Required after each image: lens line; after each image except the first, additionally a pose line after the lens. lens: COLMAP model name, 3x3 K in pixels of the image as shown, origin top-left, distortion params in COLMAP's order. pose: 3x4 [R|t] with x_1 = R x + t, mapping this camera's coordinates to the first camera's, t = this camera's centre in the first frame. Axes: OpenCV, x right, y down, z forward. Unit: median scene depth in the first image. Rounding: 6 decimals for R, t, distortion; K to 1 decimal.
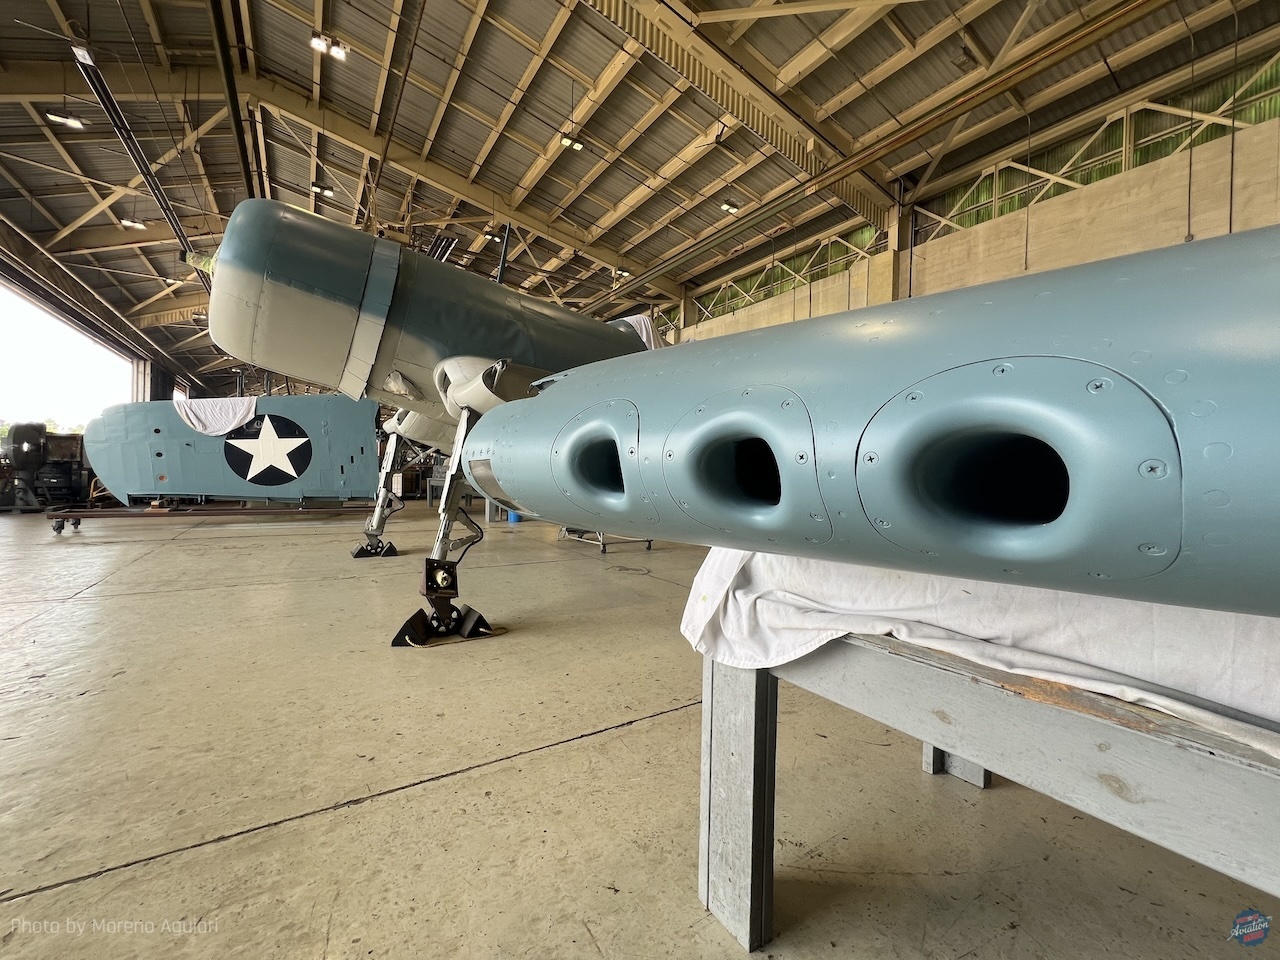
lens RADIAL K [[513.2, 0, 638.8], [0, 513.2, 482.7], [0, 0, 1]] dist [-0.005988, 0.001134]
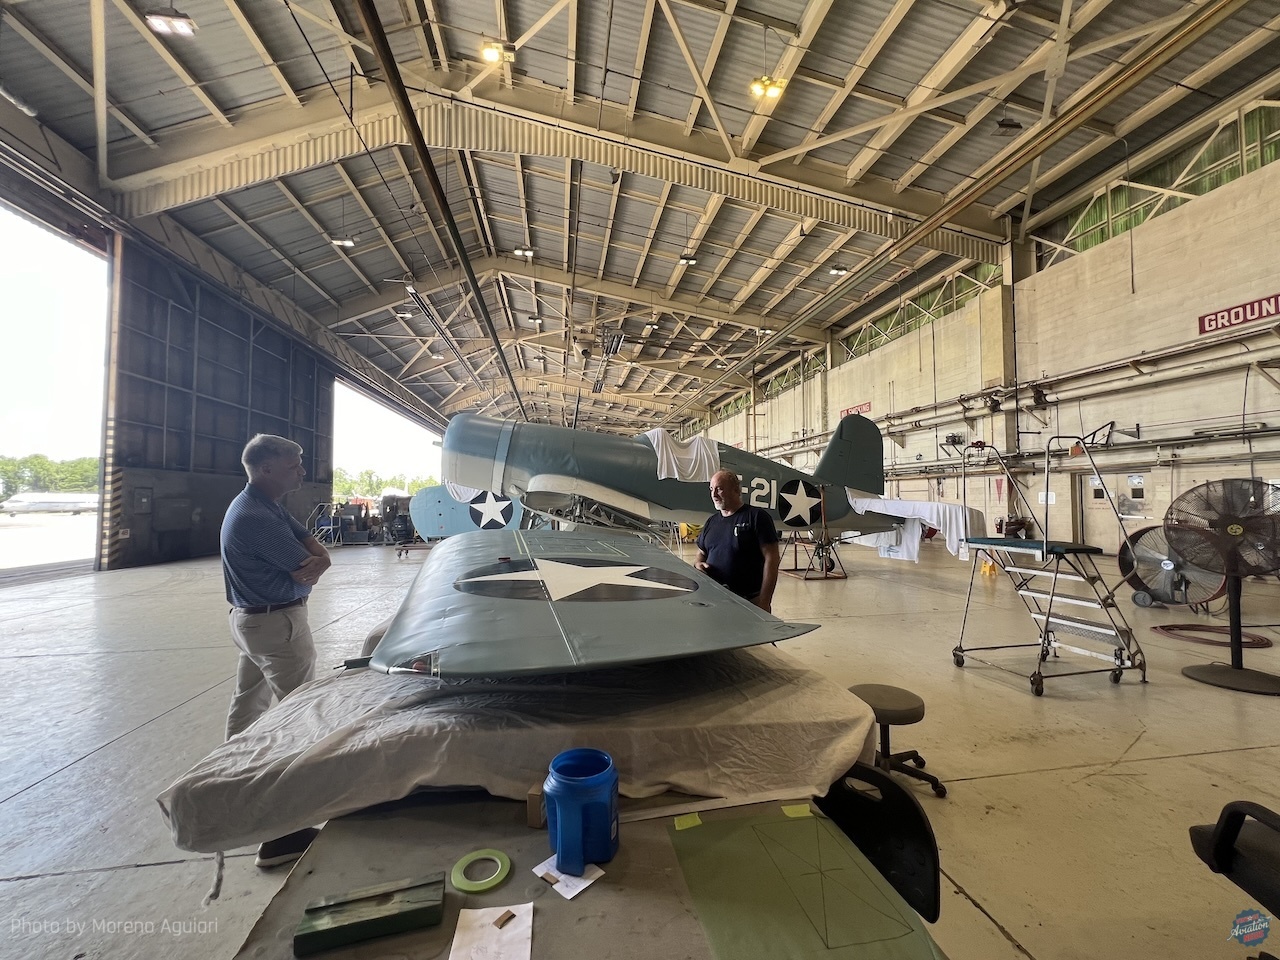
lens RADIAL K [[513.2, 0, 641.9], [0, 513.2, 482.6], [0, 0, 1]] dist [-0.005988, 0.001134]
pose [[0.912451, -0.044232, -0.406789, 0.235881], [0.023762, 0.998190, -0.055239, -0.026185], [0.408496, 0.040737, 0.911851, -0.190528]]
